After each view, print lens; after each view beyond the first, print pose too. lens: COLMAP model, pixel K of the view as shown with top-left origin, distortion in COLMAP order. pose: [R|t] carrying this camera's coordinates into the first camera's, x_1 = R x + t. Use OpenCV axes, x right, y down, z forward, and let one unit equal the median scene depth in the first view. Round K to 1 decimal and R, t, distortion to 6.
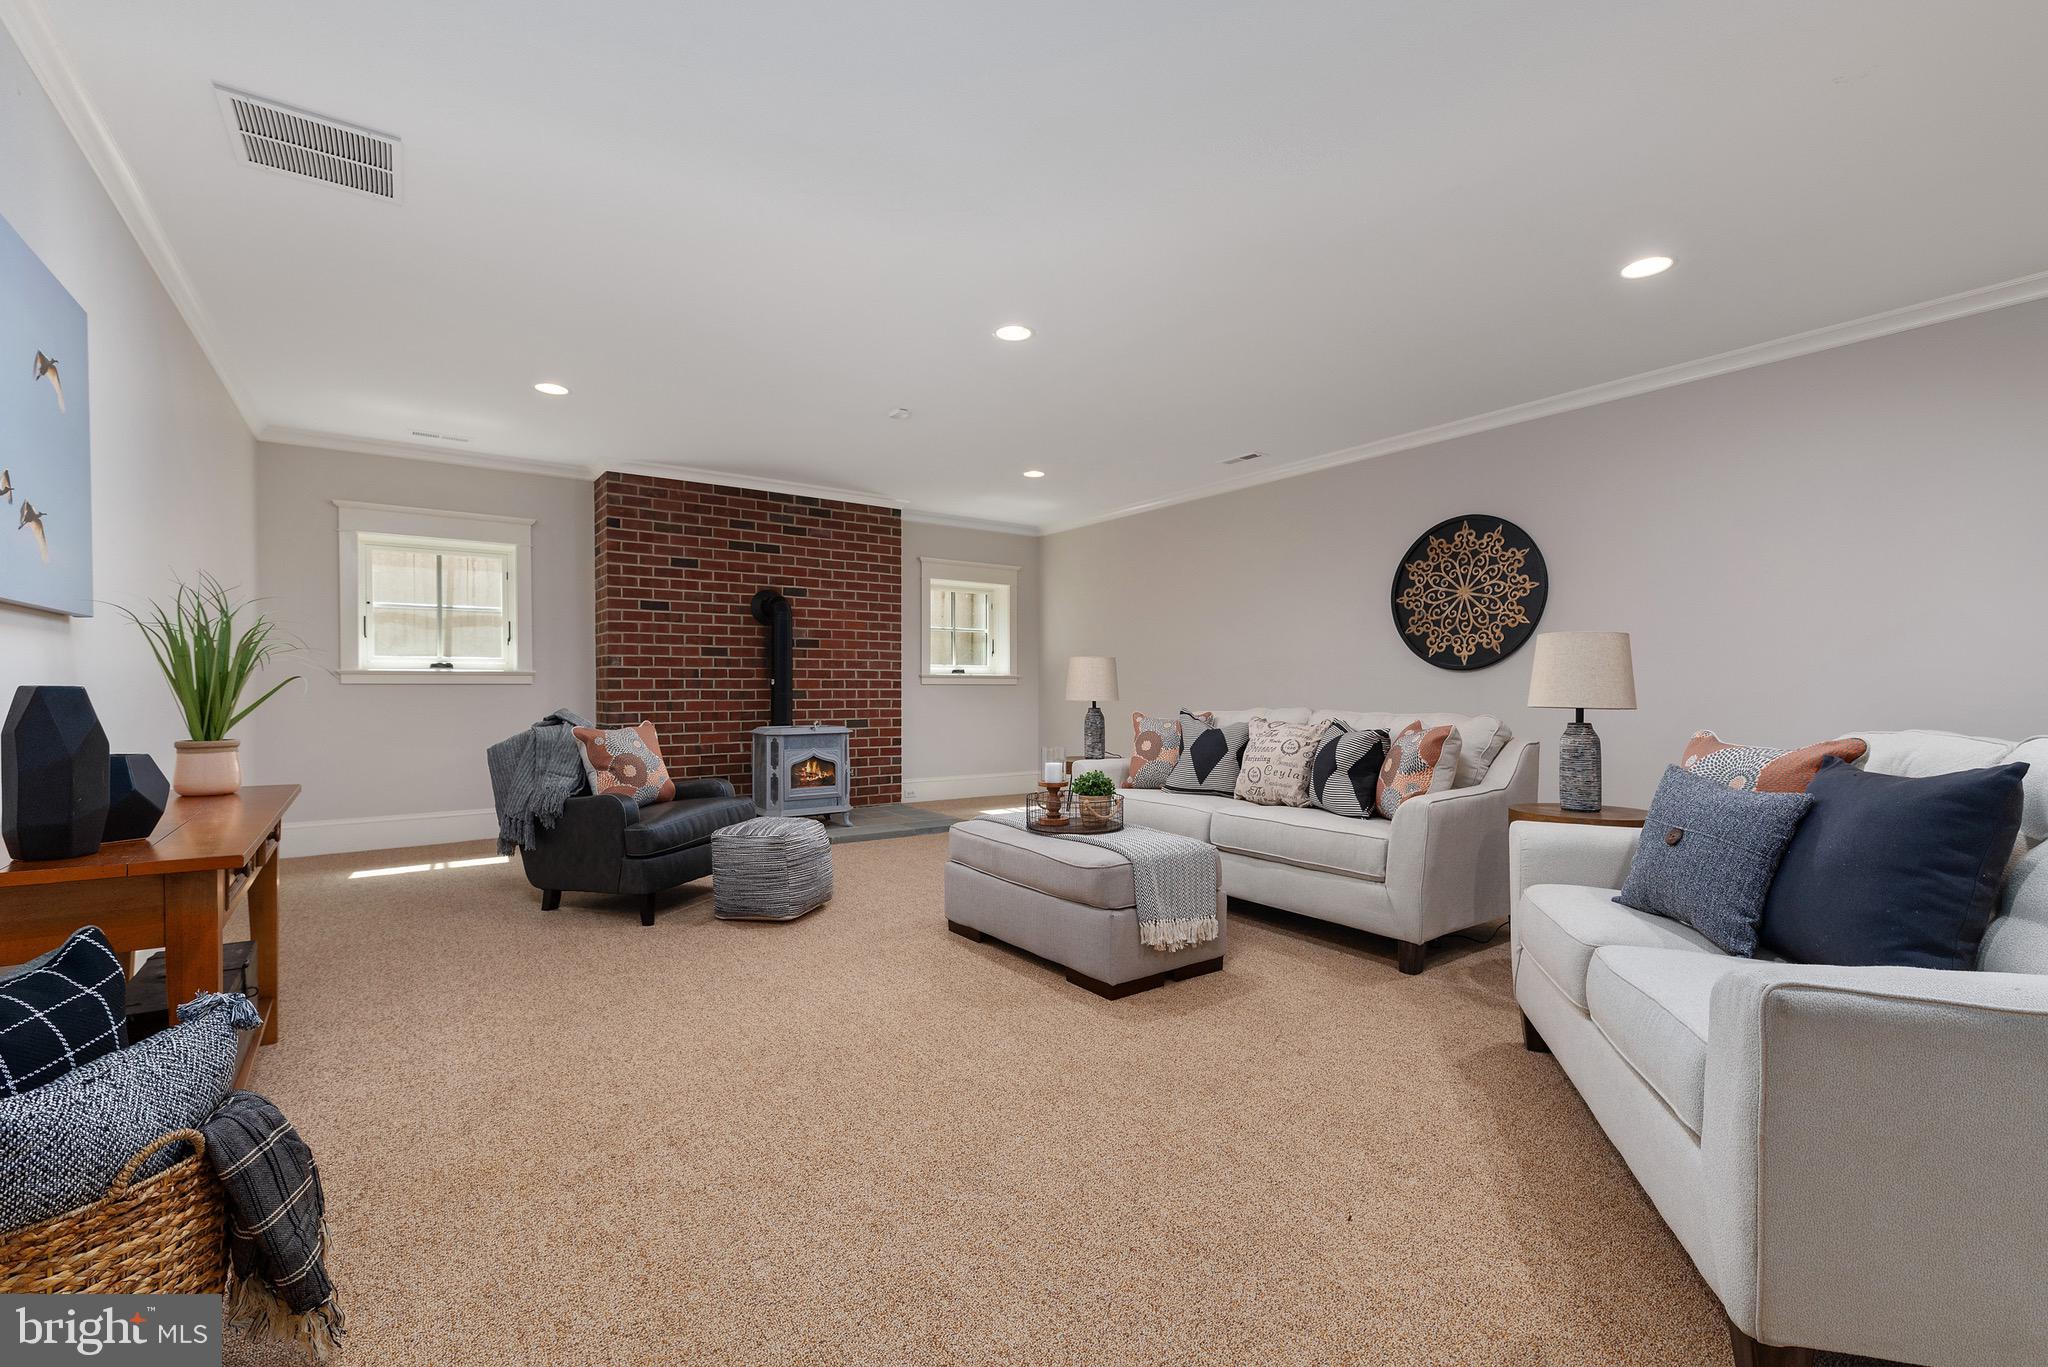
lens RADIAL K [[882.9, 0, 1032.1], [0, 882.9, 692.7], [0, 0, 1]] dist [-0.001648, -0.000027]
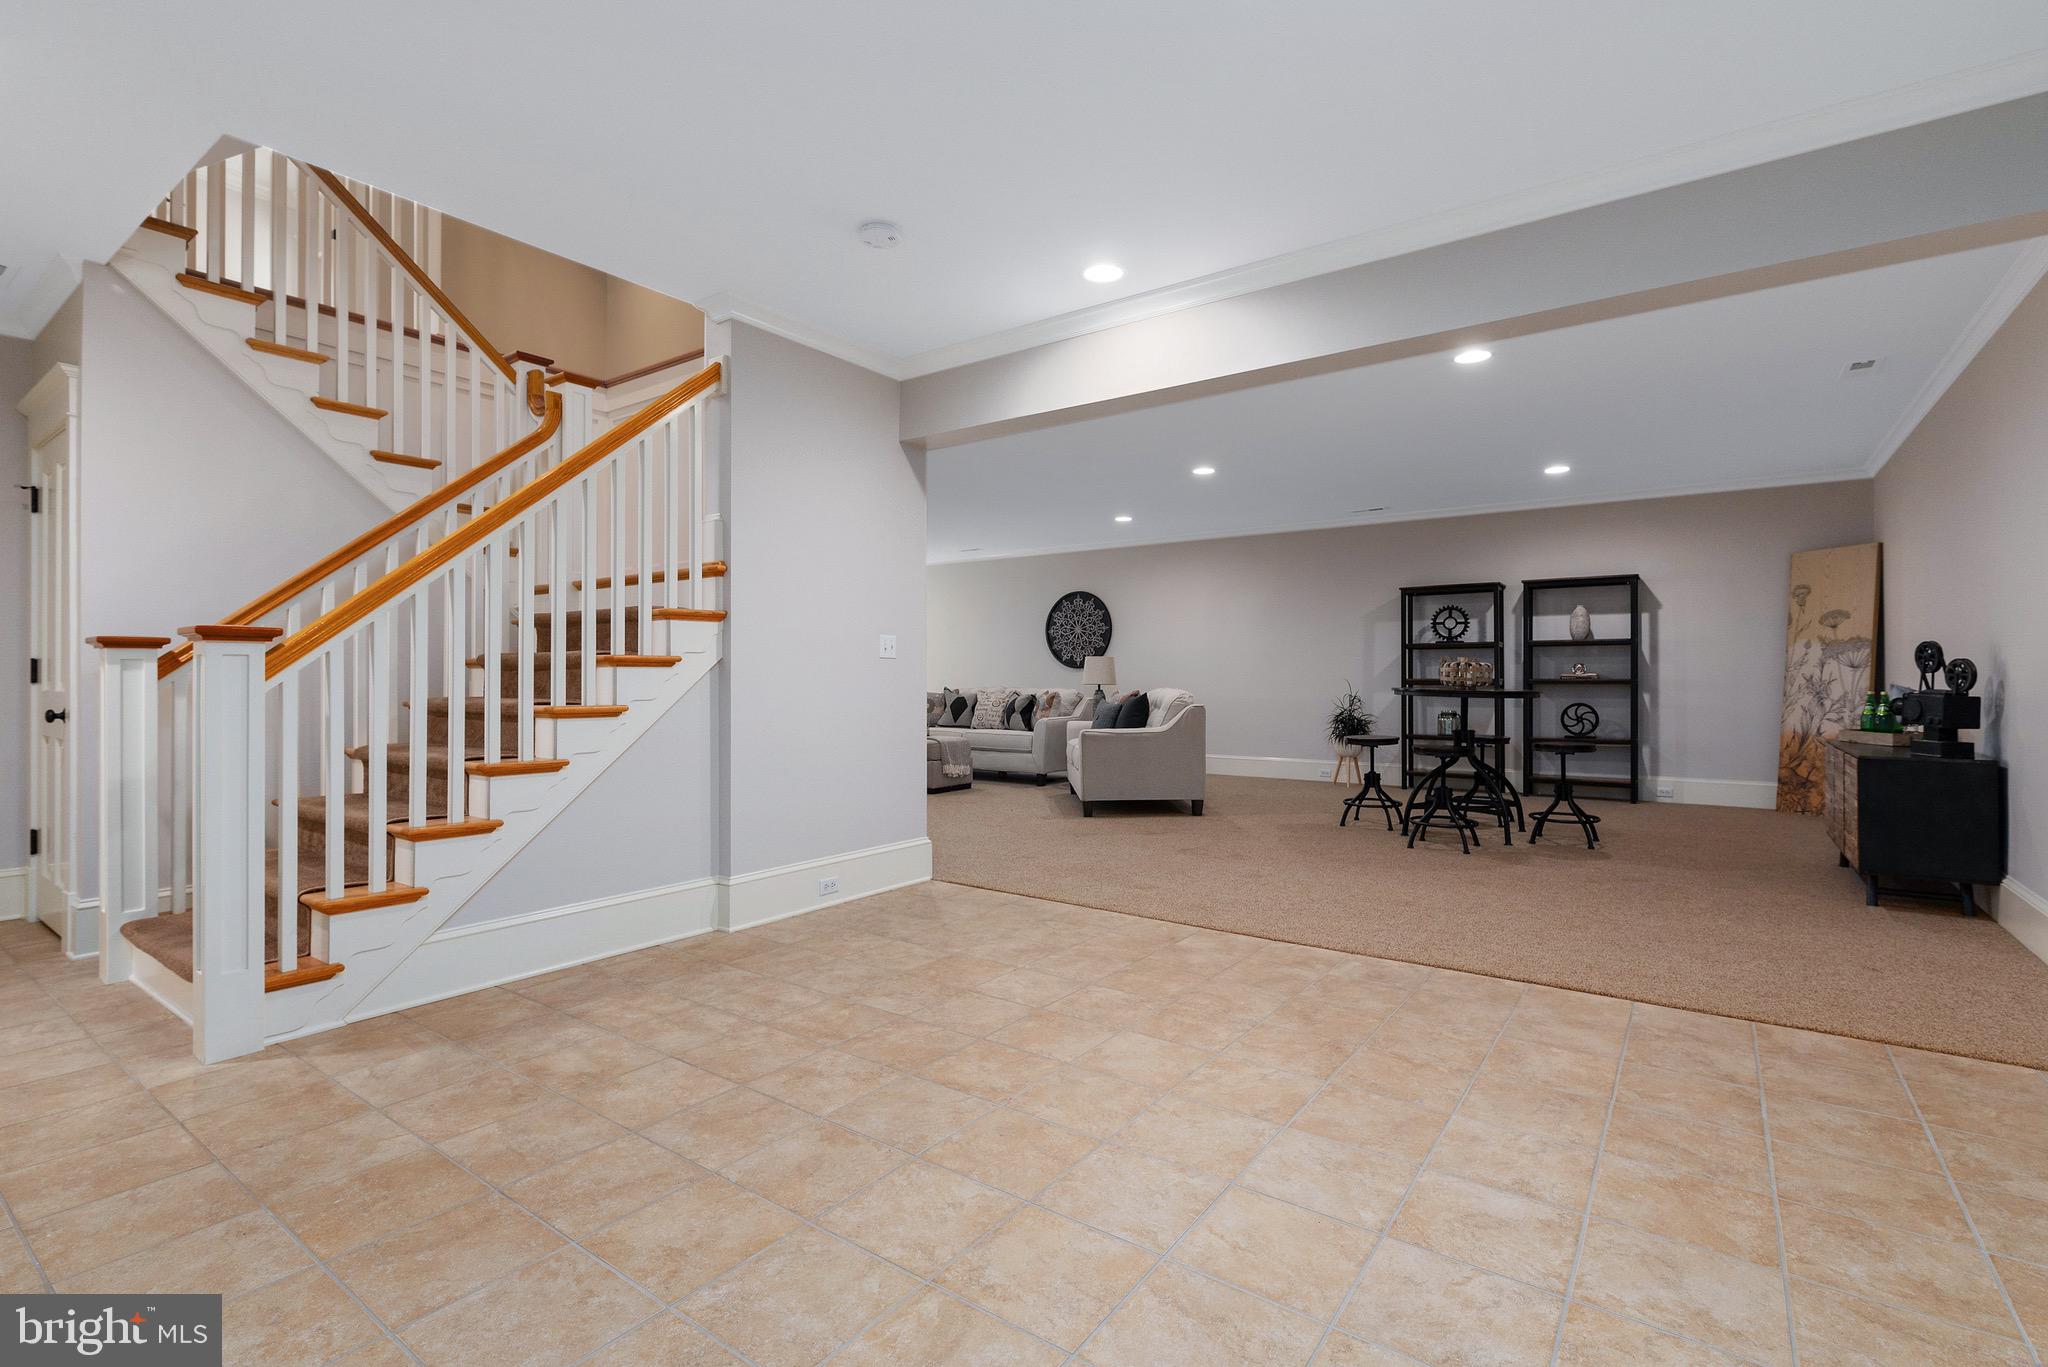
lens RADIAL K [[960.9, 0, 1021.8], [0, 960.9, 677.6], [0, 0, 1]] dist [-0.000013, 0.000000]
pose [[0.949819, -0.000692, 0.312800, -0.386622], [0.001931, 0.999991, -0.003651, 0.005087], [-0.312794, 0.004072, 0.949812, -1.264947]]
